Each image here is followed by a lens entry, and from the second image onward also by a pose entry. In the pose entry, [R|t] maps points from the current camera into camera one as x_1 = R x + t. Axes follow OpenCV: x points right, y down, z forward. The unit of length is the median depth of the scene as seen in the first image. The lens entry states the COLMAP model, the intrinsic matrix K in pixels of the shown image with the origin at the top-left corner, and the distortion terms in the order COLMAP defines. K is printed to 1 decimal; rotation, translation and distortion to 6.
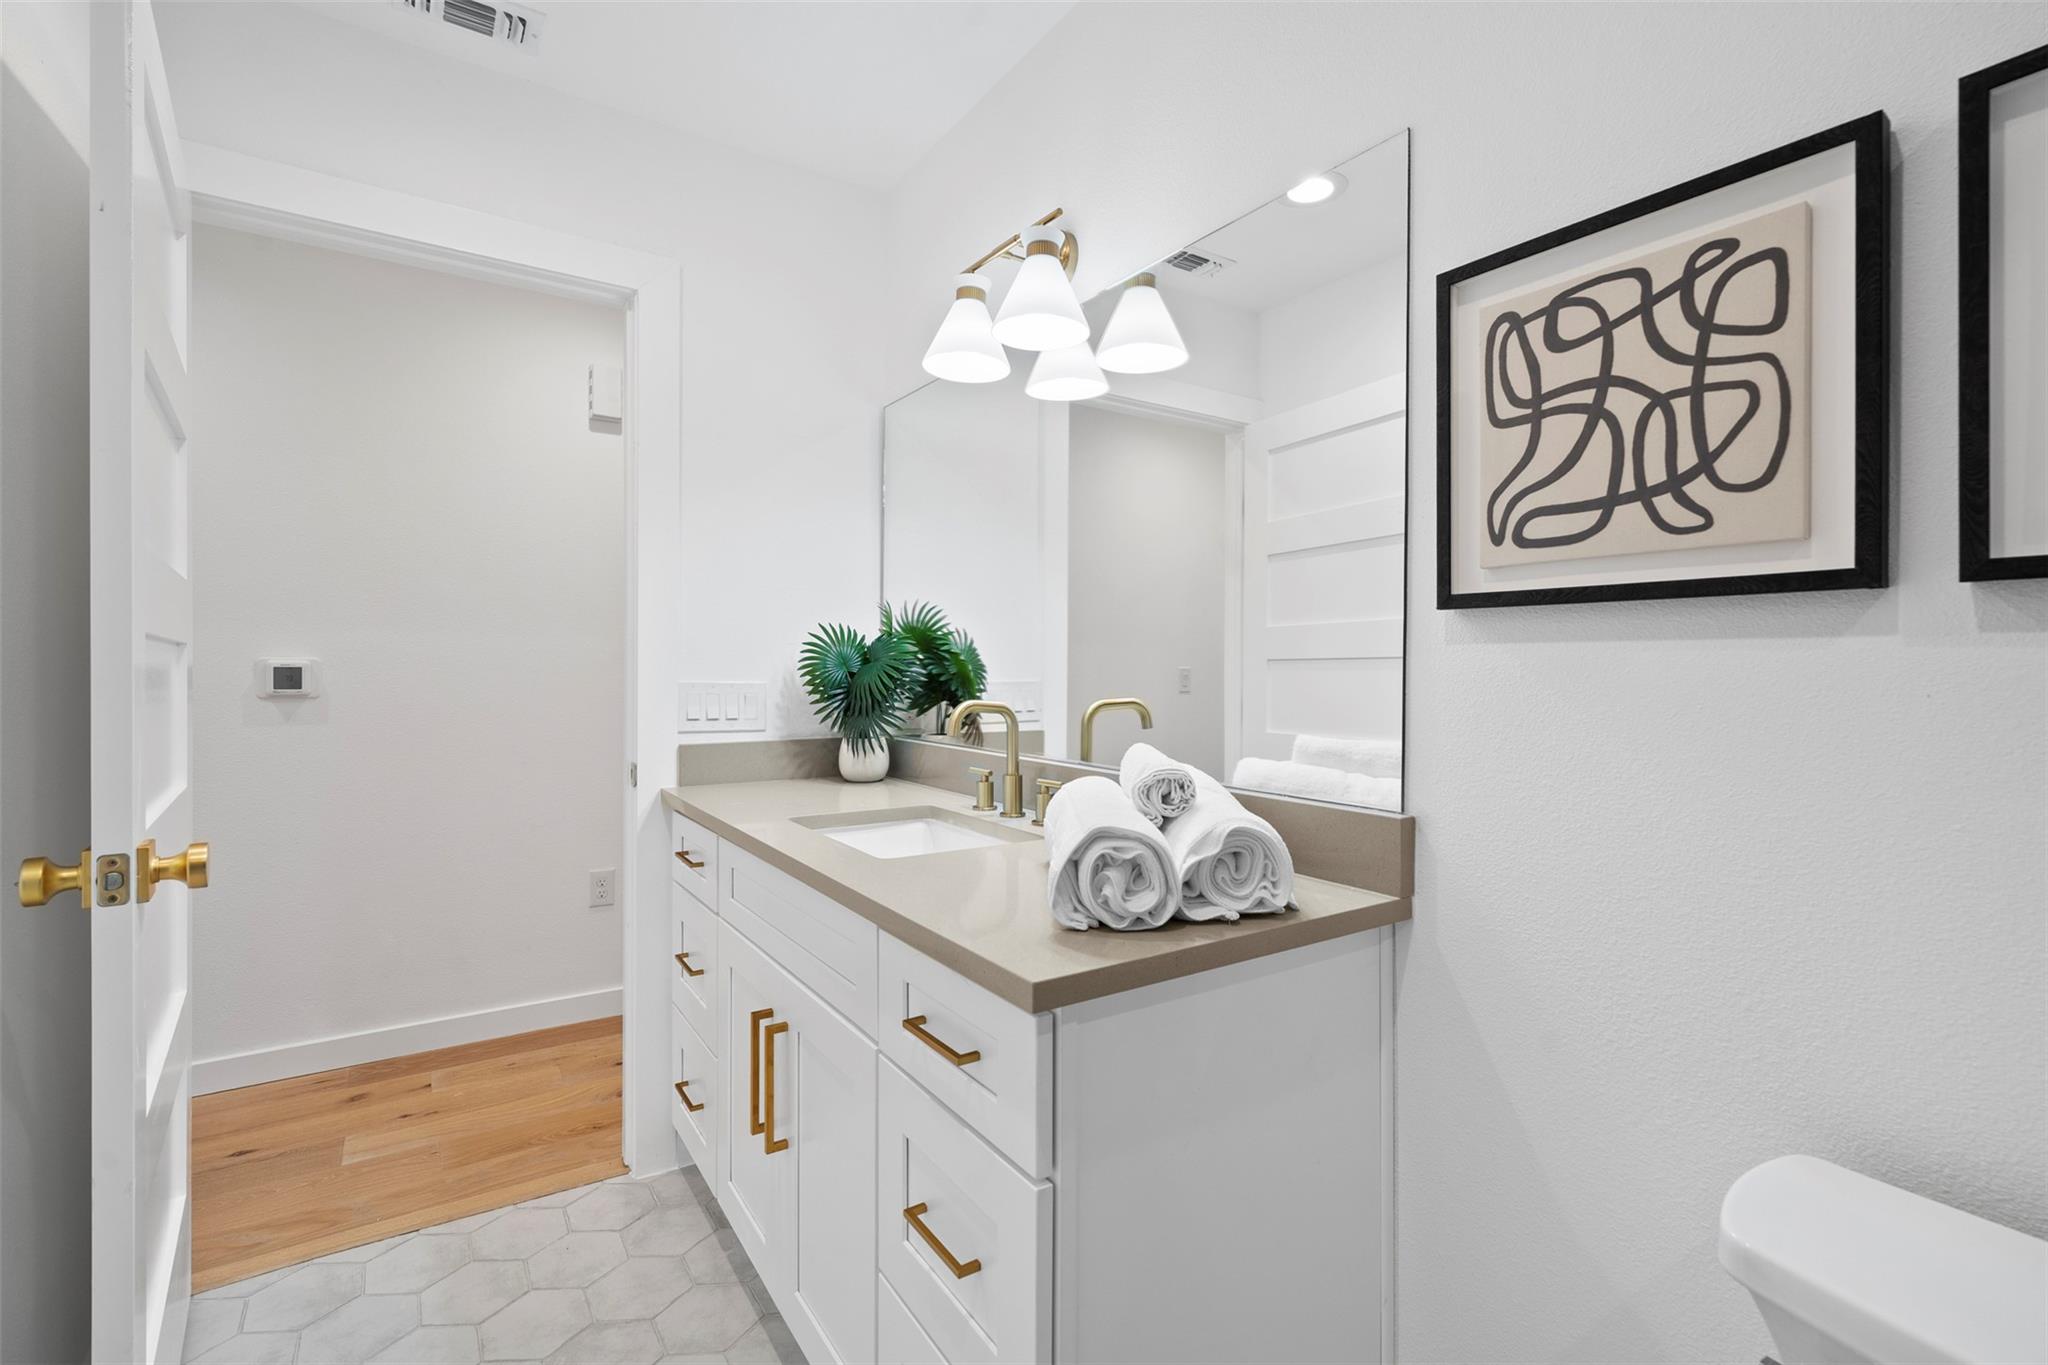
lens RADIAL K [[926.7, 0, 1023.5], [0, 926.7, 658.7], [0, 0, 1]] dist [-0.003189, 0.000698]
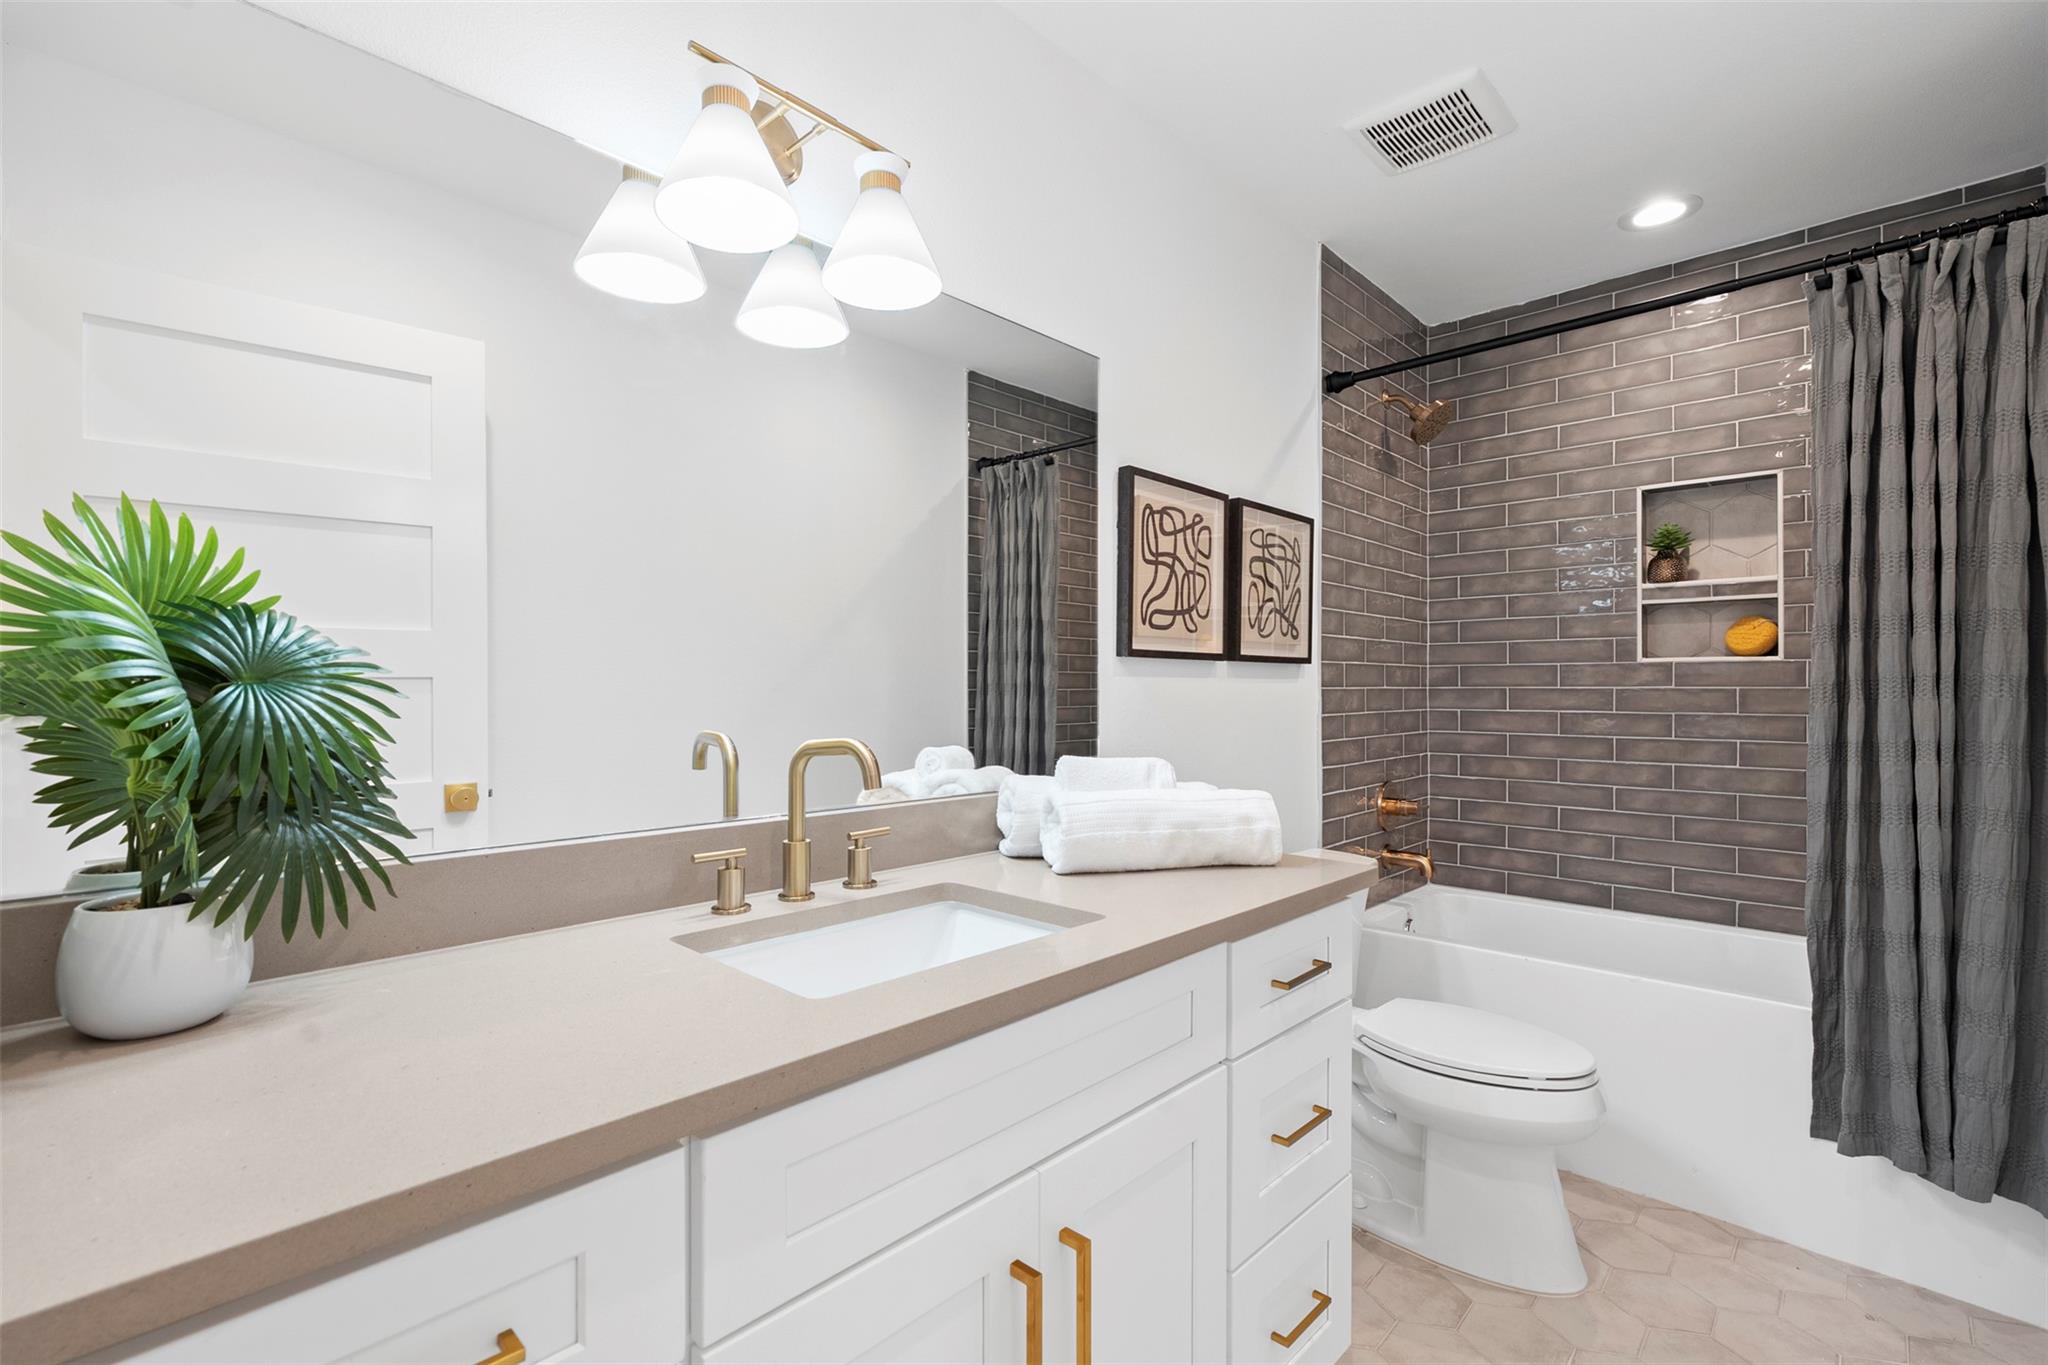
lens RADIAL K [[921.6, 0, 1028.8], [0, 921.6, 661.3], [0, 0, 1]] dist [-0.010849, 0.005790]
pose [[-0.222318, 0.026962, 0.974601, -1.376788], [-0.006835, 0.999550, -0.029211, 0.008266], [-0.974950, -0.013156, -0.222034, 1.803057]]
